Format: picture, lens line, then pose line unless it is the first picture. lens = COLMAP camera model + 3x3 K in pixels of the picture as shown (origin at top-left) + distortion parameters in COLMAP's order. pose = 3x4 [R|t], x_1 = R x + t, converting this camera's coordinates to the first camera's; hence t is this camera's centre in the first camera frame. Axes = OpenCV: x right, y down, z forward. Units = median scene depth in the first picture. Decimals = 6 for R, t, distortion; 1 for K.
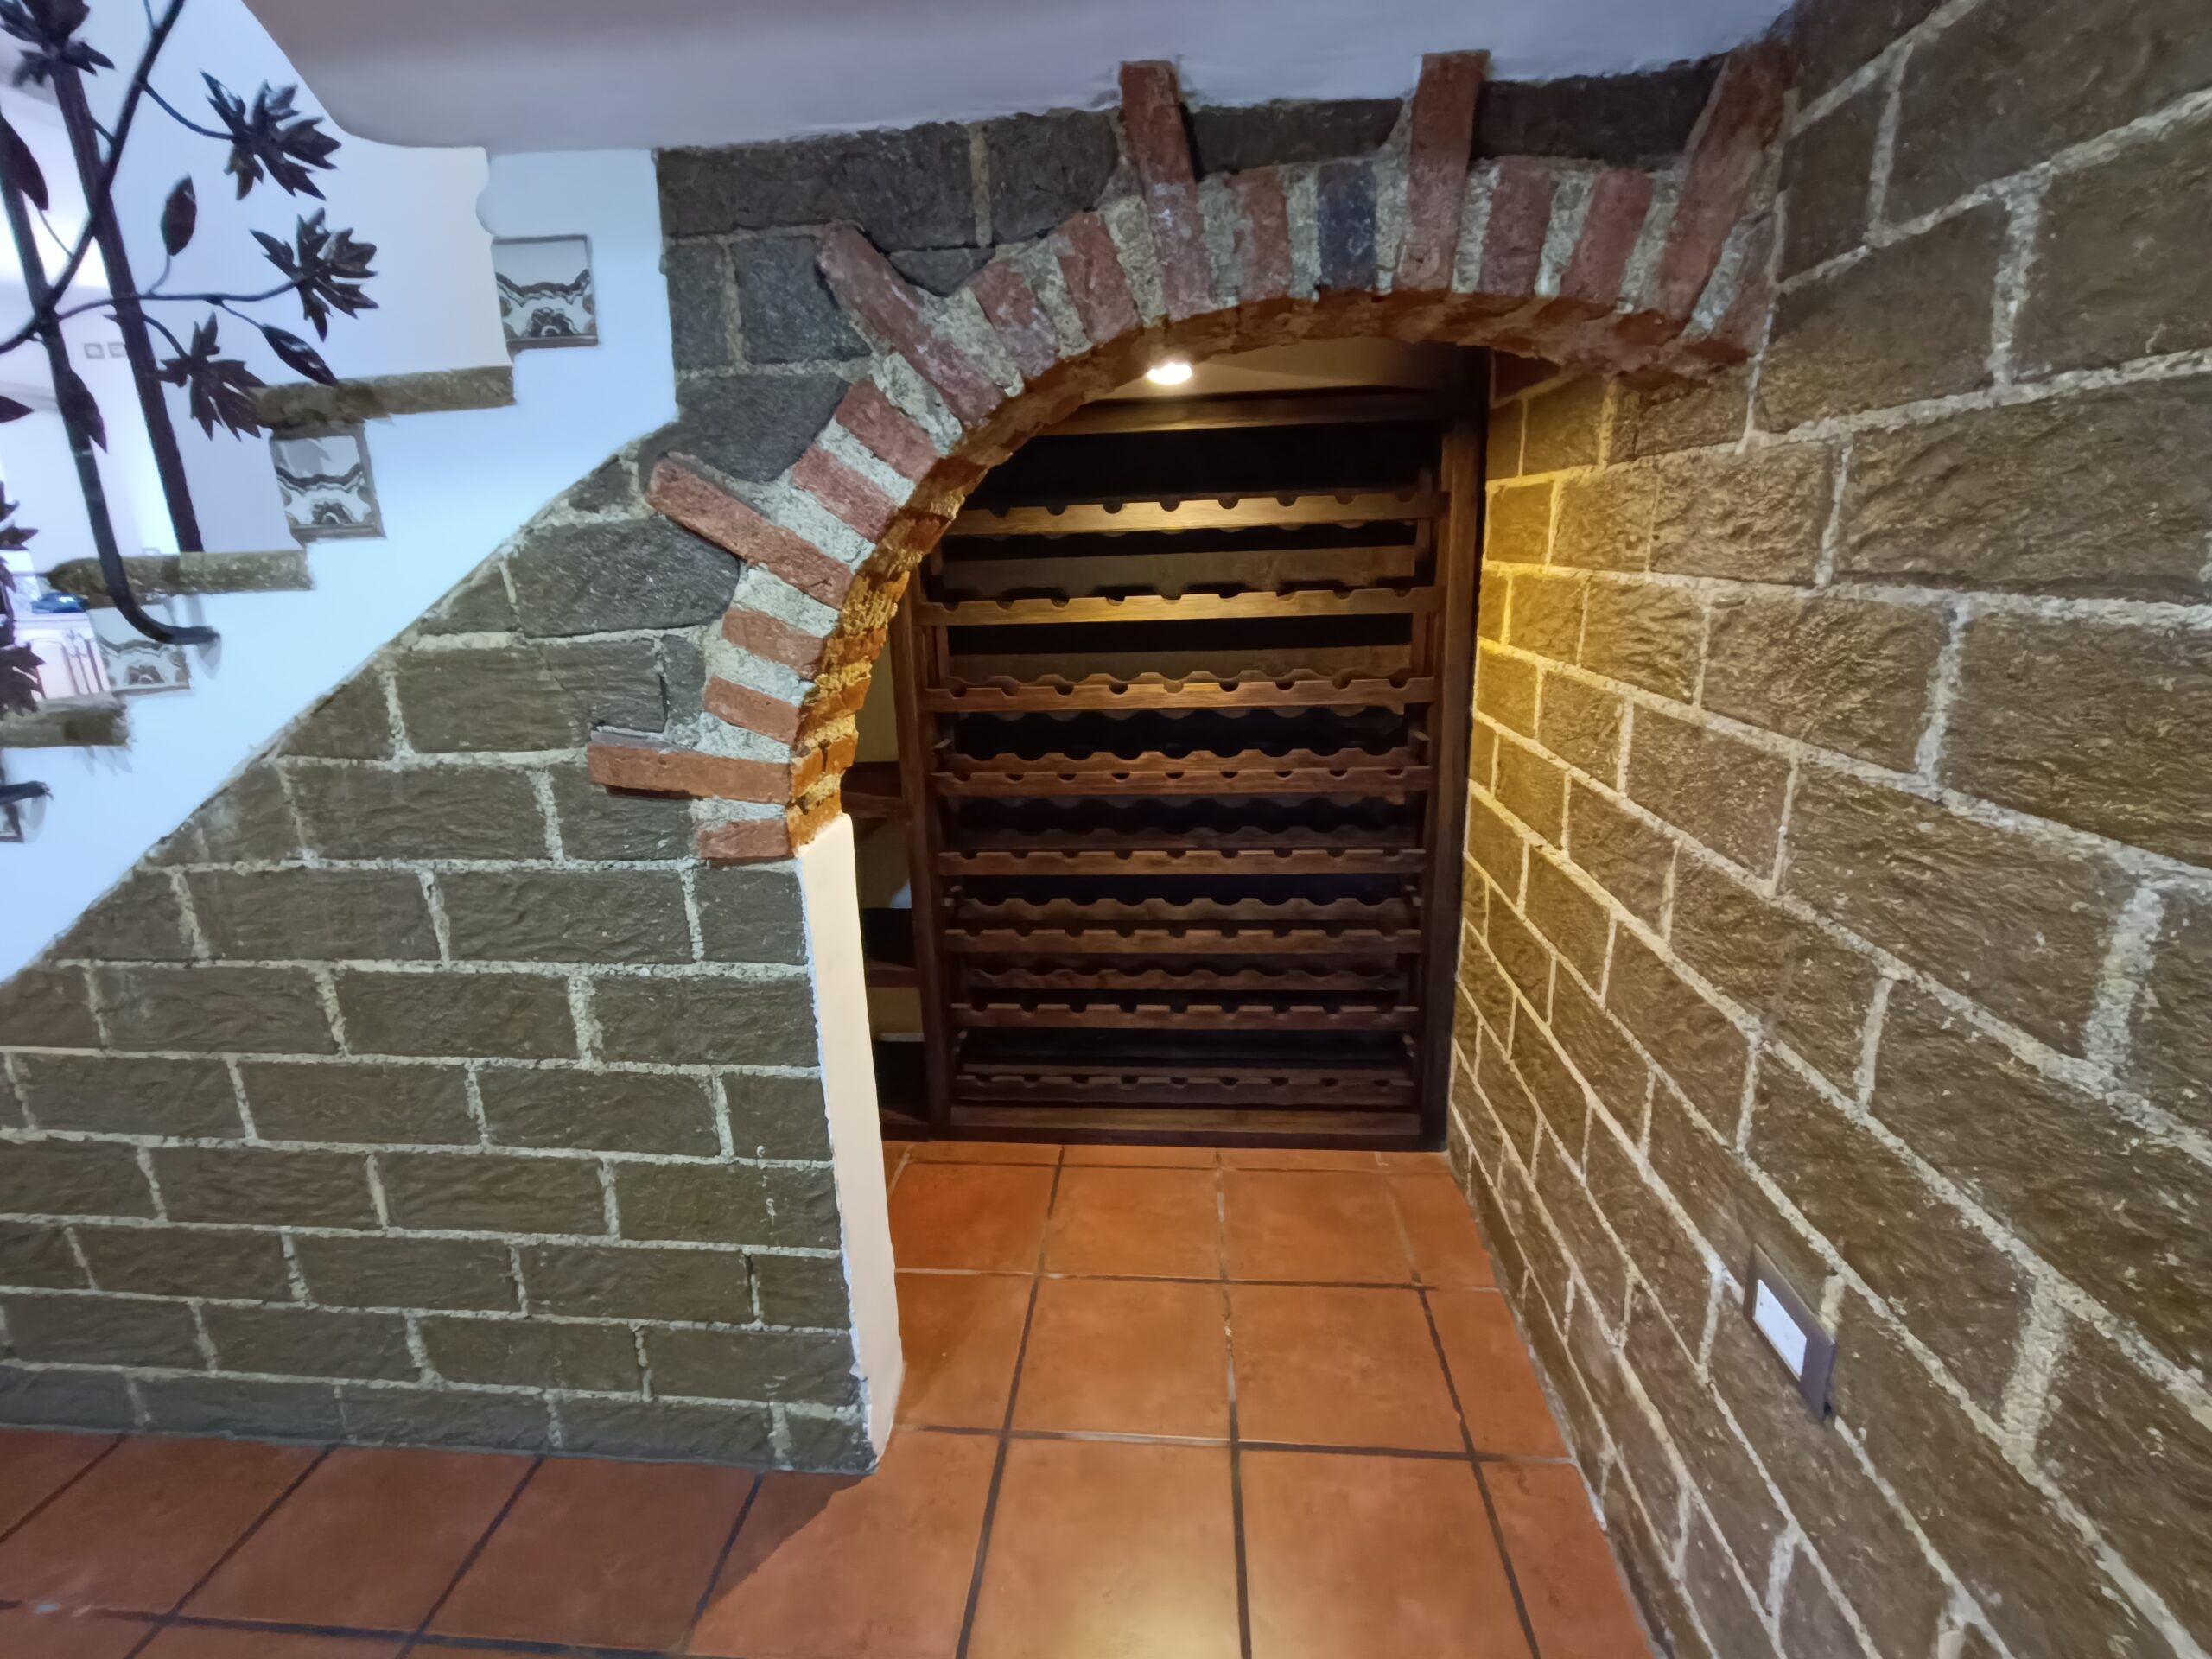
lens RADIAL K [[1005.9, 0, 1093.8], [0, 1005.9, 821.5], [0, 0, 1]] dist [0.000230, 0.001484]
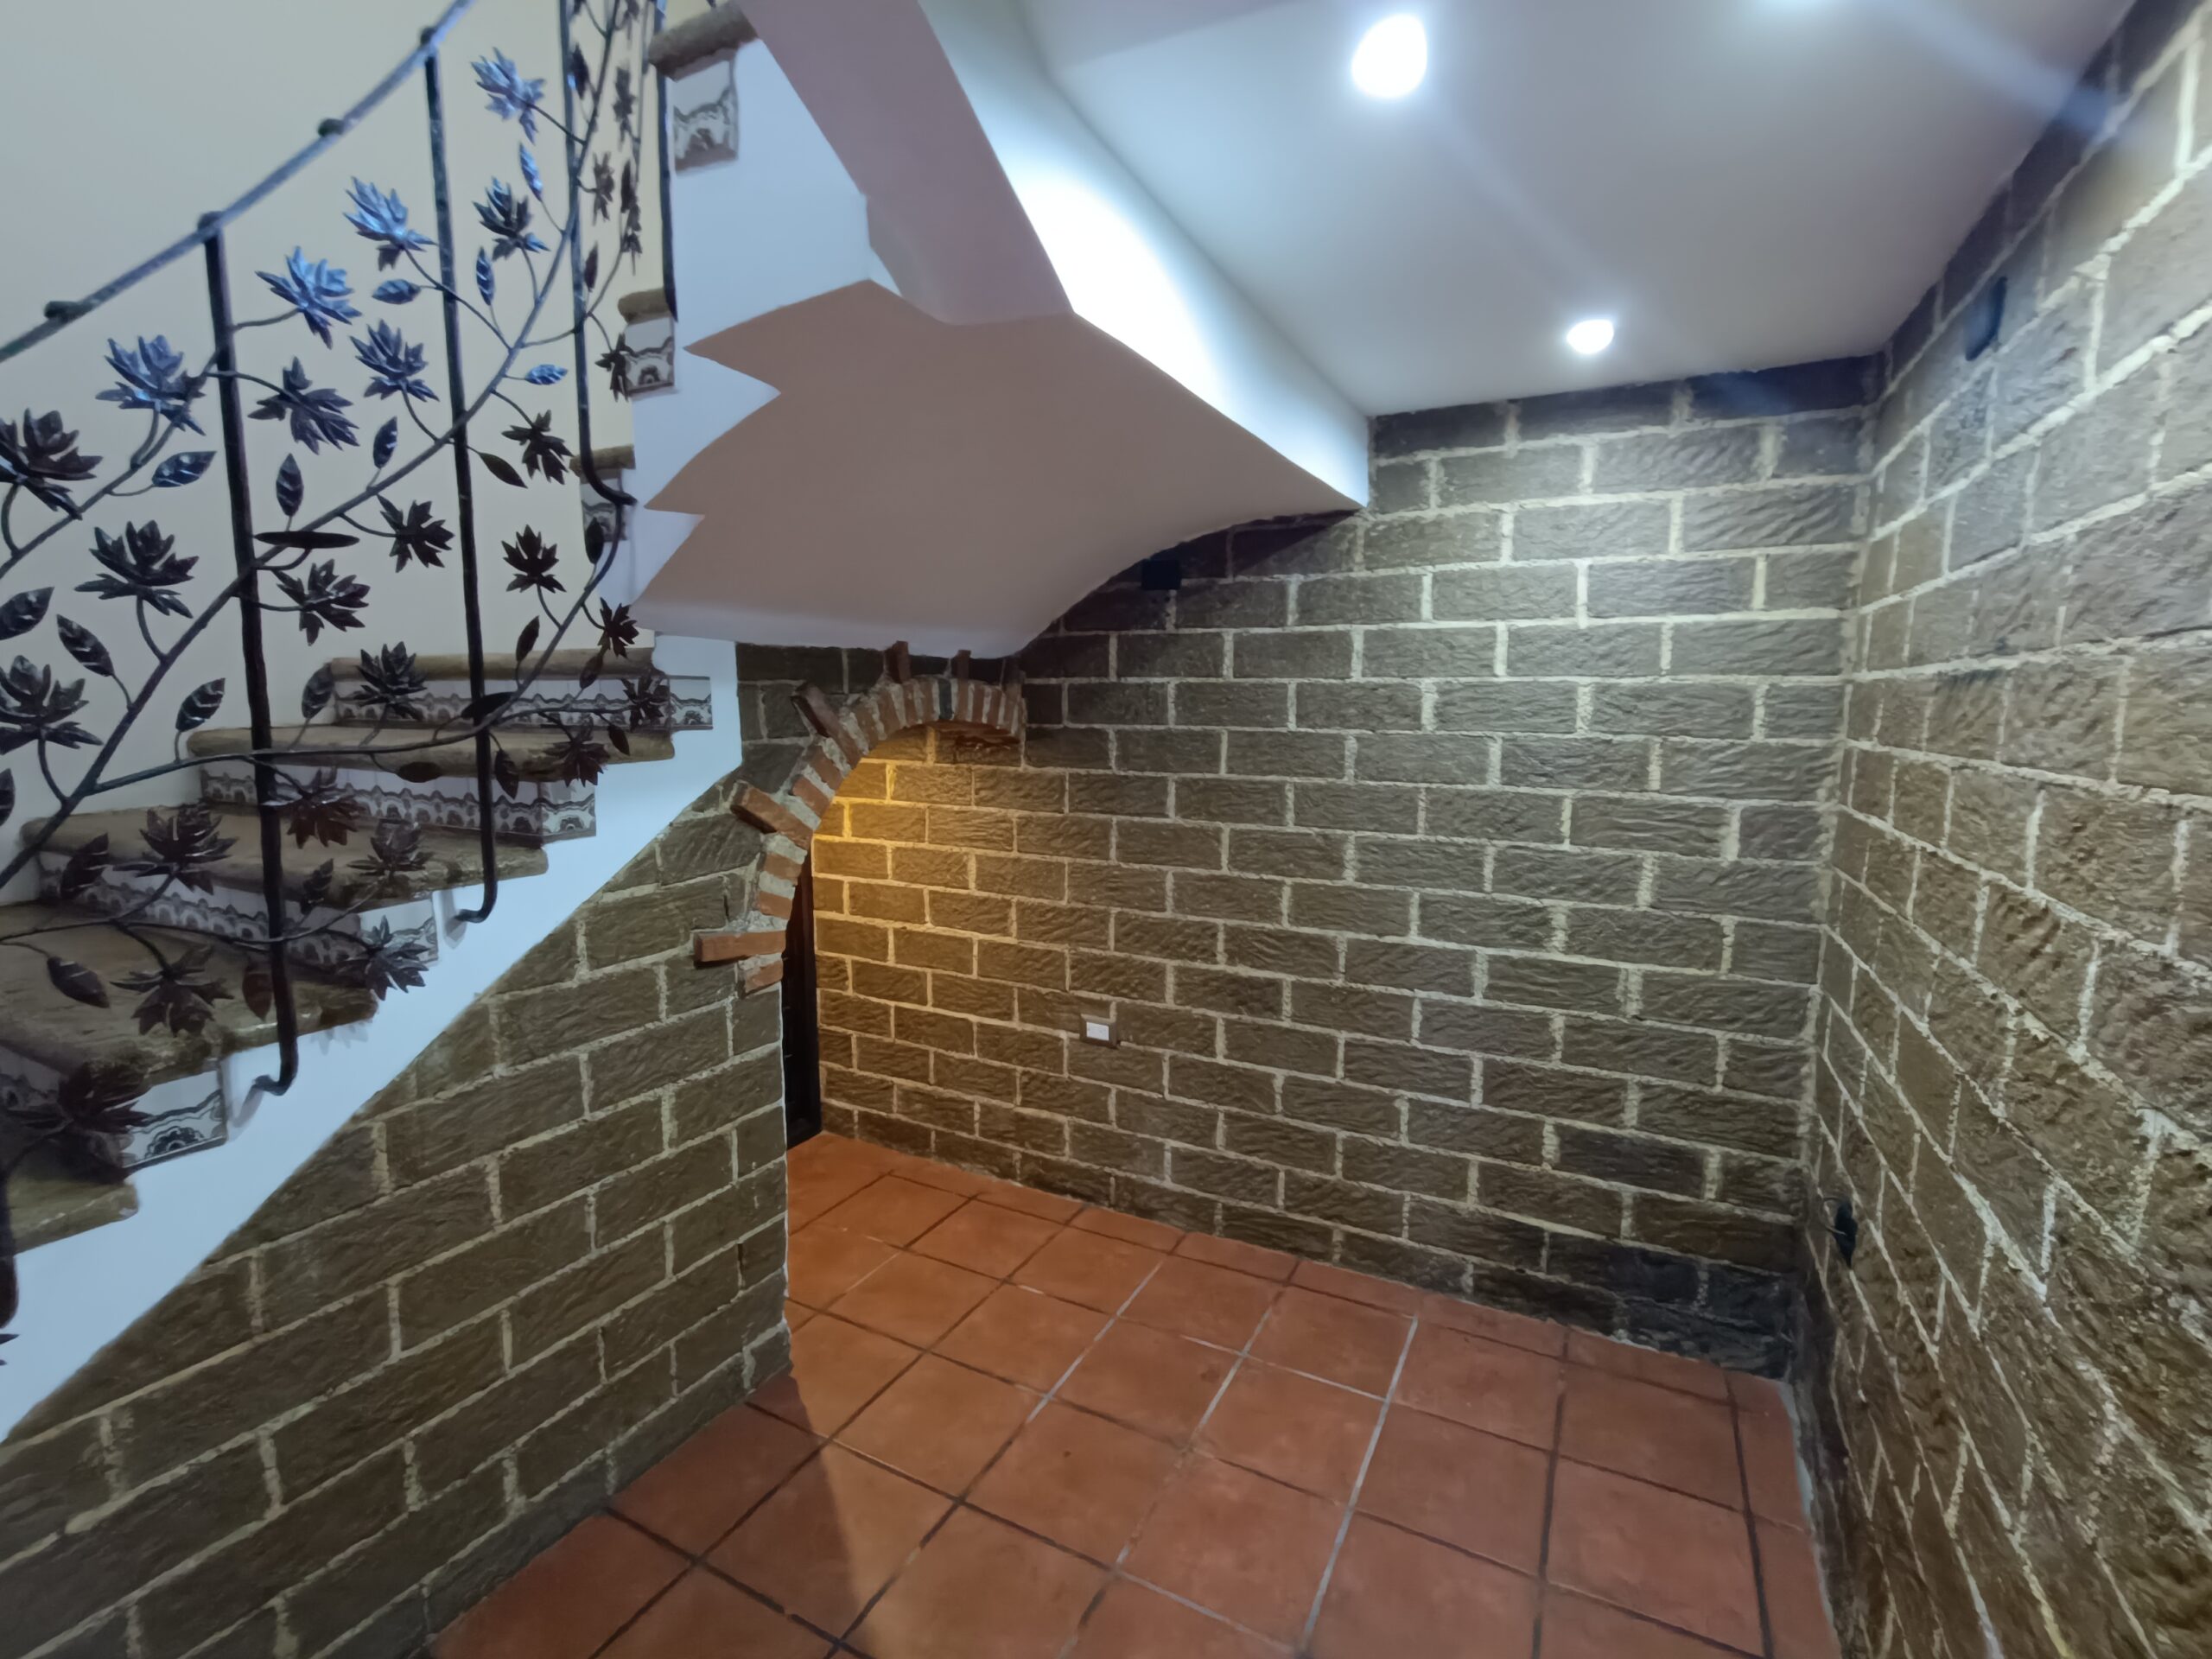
lens RADIAL K [[1005.9, 0, 1093.8], [0, 1005.9, 821.5], [0, 0, 1]] dist [0.000230, 0.001484]
pose [[0.389865, -0.076890, 0.917657, -1.967259], [0.224293, 0.974426, -0.013643, -0.107827], [-0.893140, 0.211143, 0.397140, -0.380411]]
